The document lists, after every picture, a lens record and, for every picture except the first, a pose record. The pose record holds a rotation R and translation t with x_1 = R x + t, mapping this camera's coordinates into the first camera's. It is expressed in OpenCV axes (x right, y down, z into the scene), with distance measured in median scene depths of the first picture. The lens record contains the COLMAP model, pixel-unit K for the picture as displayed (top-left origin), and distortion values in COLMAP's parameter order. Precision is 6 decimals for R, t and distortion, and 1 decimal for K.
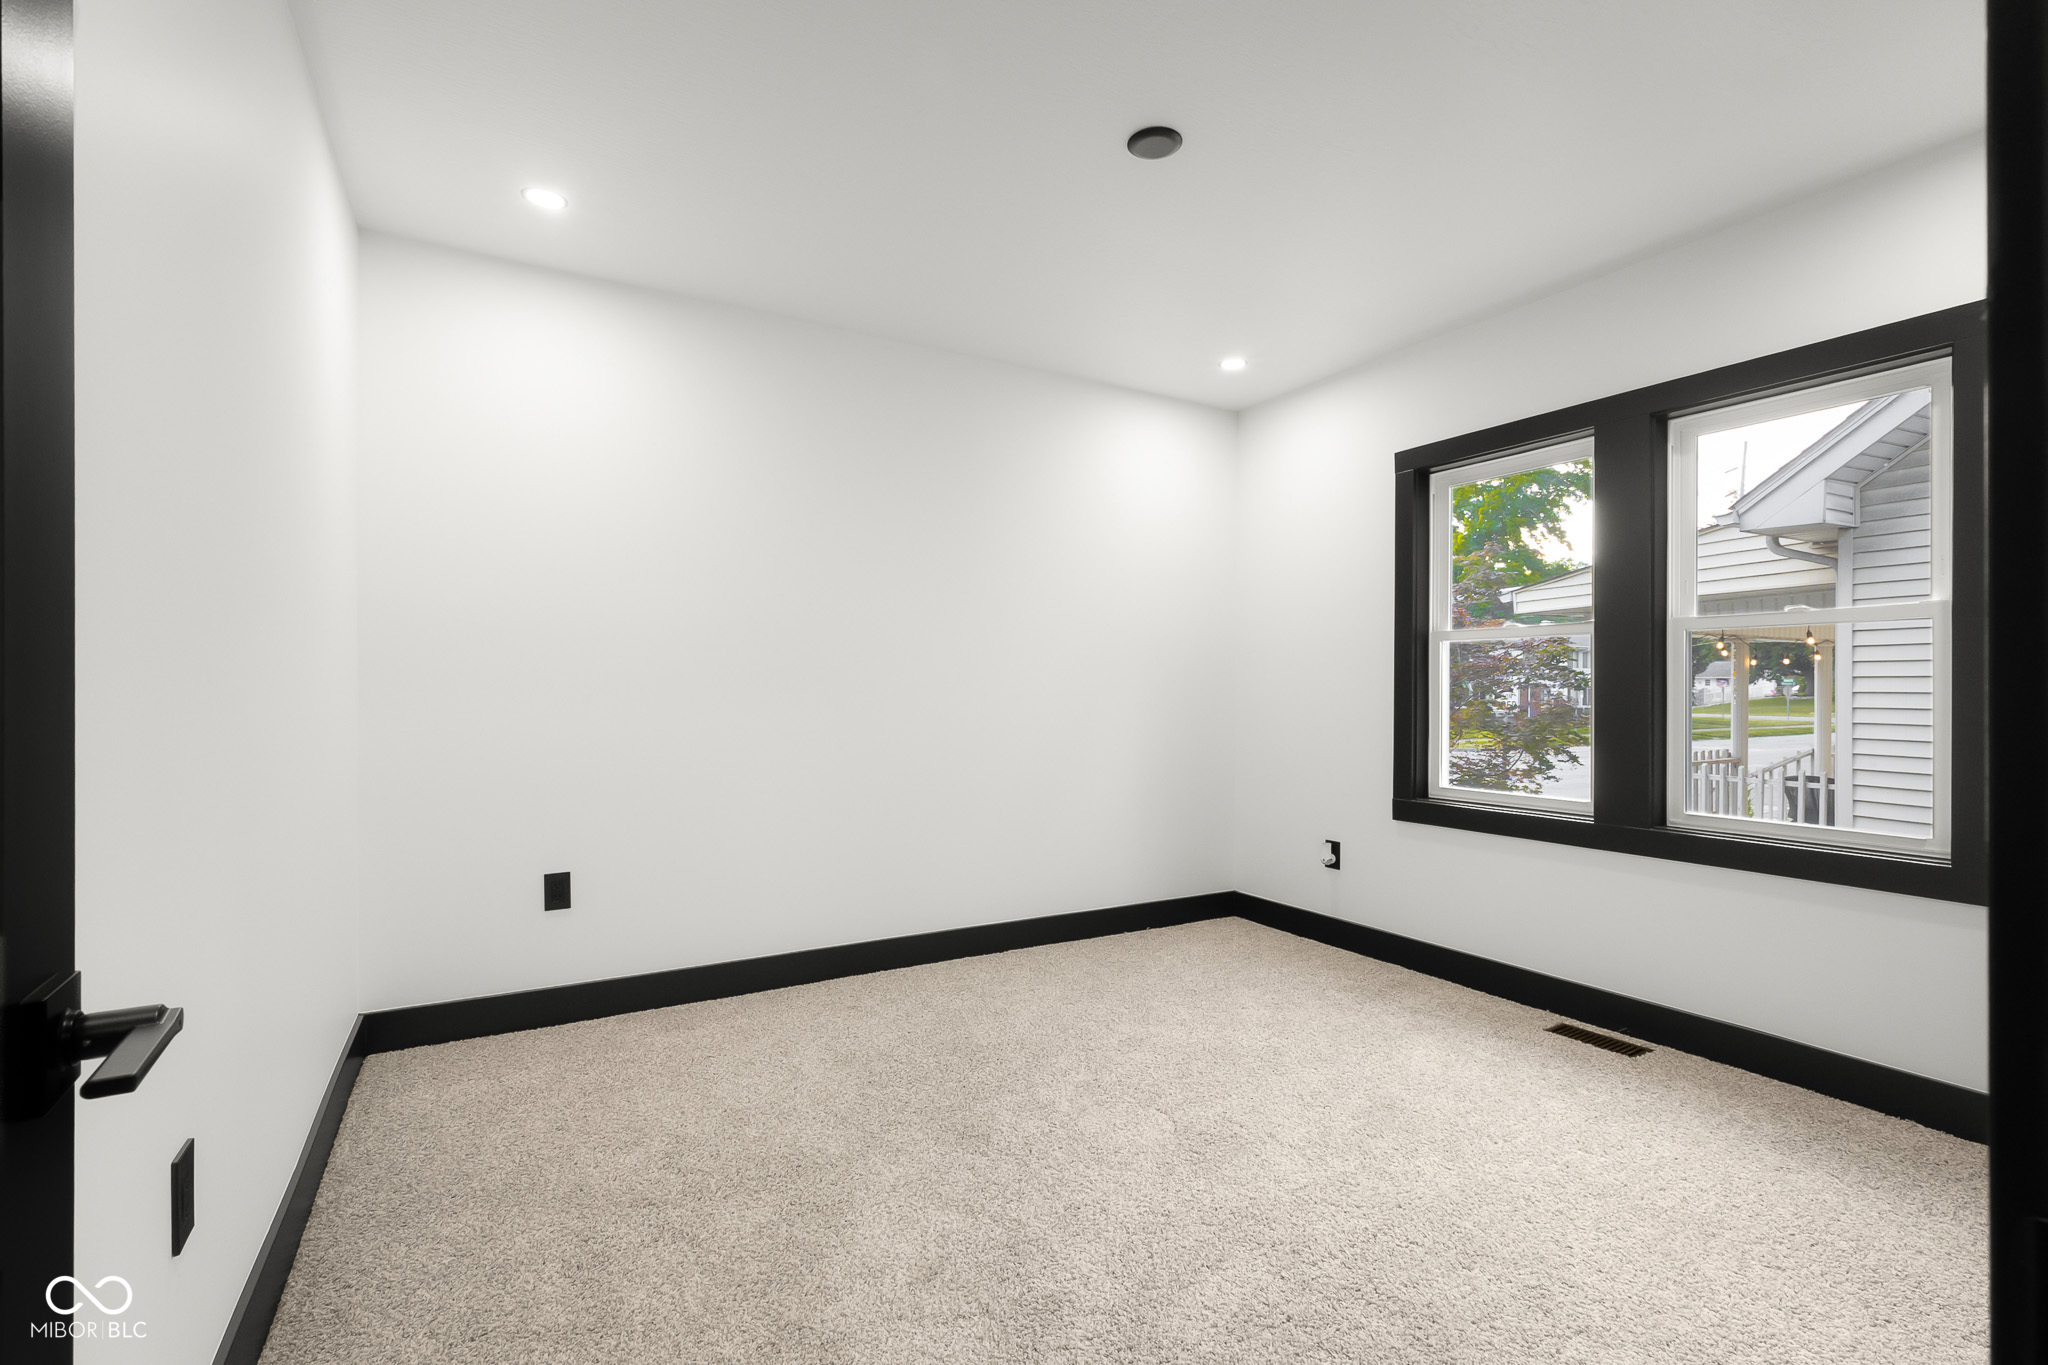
lens RADIAL K [[909.2, 0, 1012.7], [0, 909.2, 680.2], [0, 0, 1]] dist [0.000975, 0.000159]
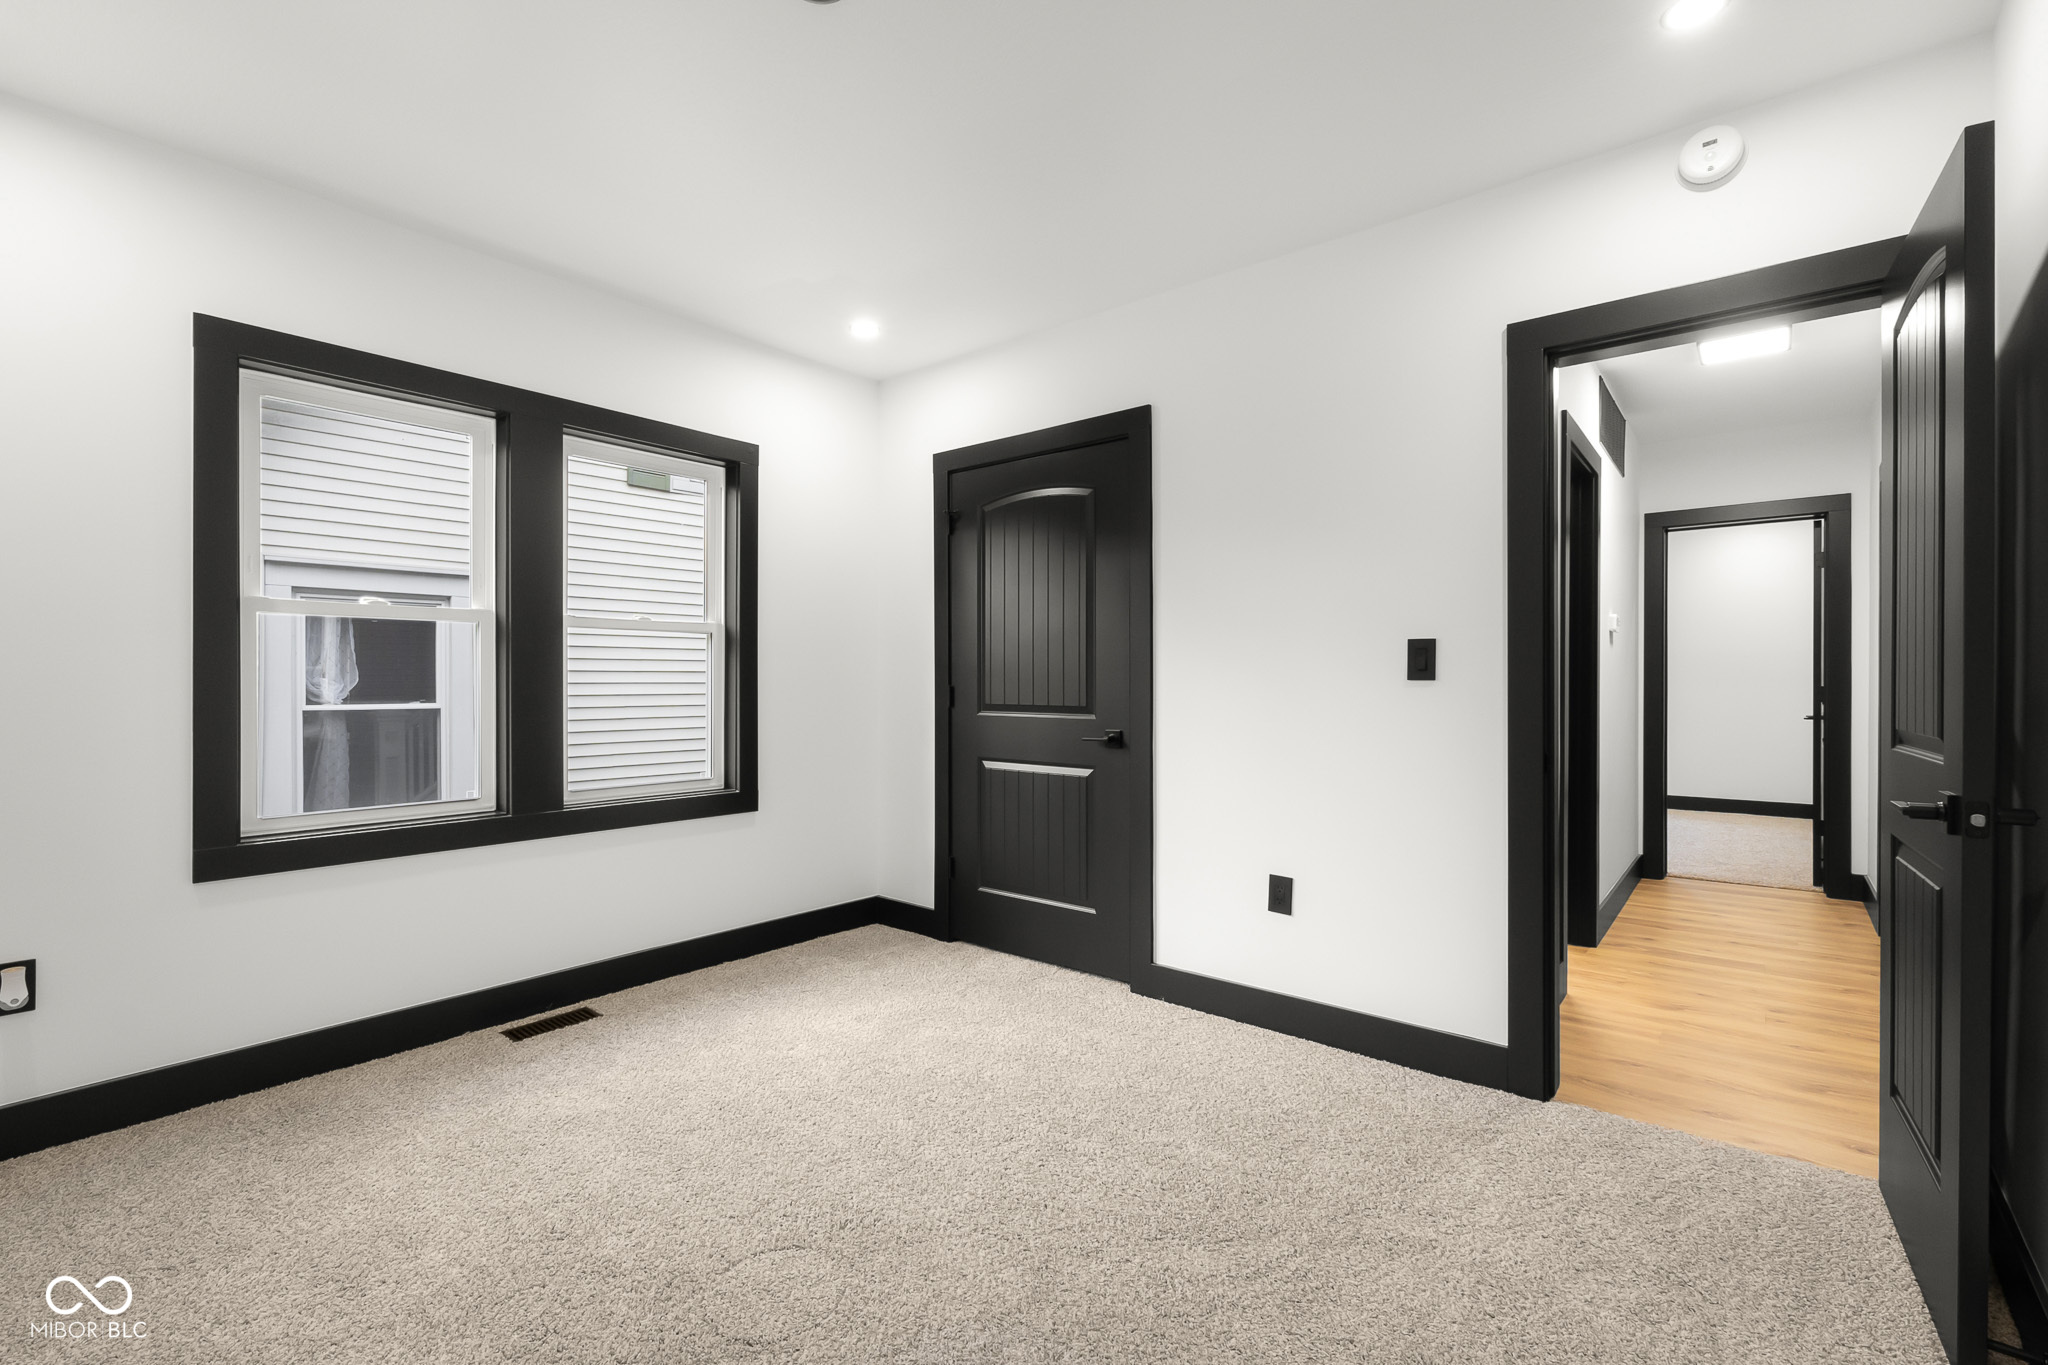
lens RADIAL K [[909.2, 0, 1012.7], [0, 909.2, 680.2], [0, 0, 1]] dist [0.000975, 0.000159]
pose [[-0.358078, 0.001426, 0.933691, -0.466634], [-0.007440, 0.999963, -0.004380, 0.010006], [-0.933662, -0.008515, -0.358054, 0.833360]]
